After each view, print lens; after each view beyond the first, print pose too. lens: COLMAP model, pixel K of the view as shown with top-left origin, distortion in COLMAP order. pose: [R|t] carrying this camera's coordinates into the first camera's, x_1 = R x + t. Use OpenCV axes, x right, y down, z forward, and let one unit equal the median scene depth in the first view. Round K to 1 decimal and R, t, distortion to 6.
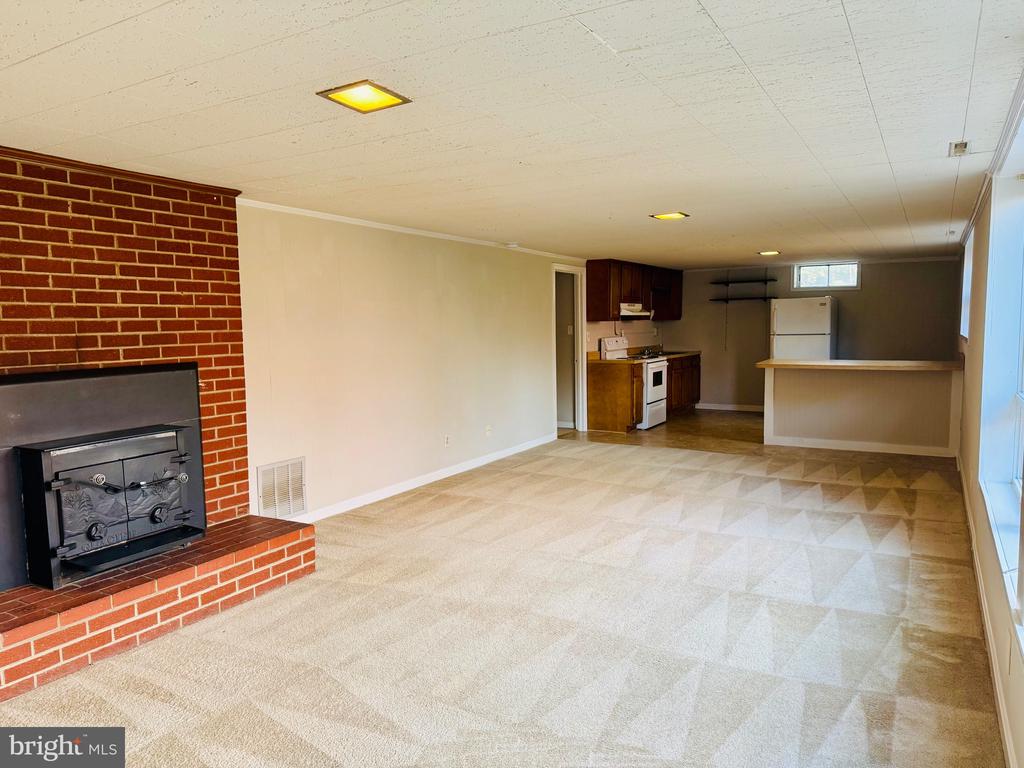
lens RADIAL K [[717.6, 0, 512.4], [0, 717.6, 388.3], [0, 0, 1]] dist [0.006182, -0.004502]
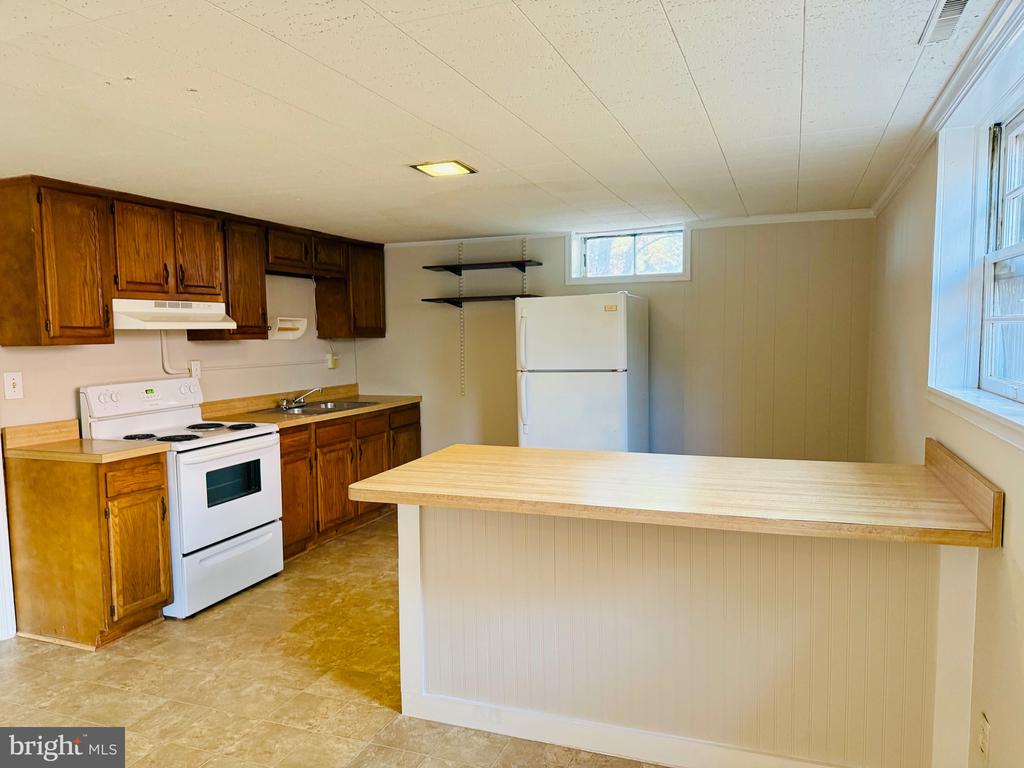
lens RADIAL K [[717.6, 0, 511.9], [0, 717.6, 384.9], [0, 0, 1]] dist [0.006182, -0.004502]
pose [[0.982171, -0.006255, 0.187883, 0.273972], [0.010081, 0.999761, -0.019414, -0.058415], [-0.187717, 0.020962, 0.981999, 0.547410]]
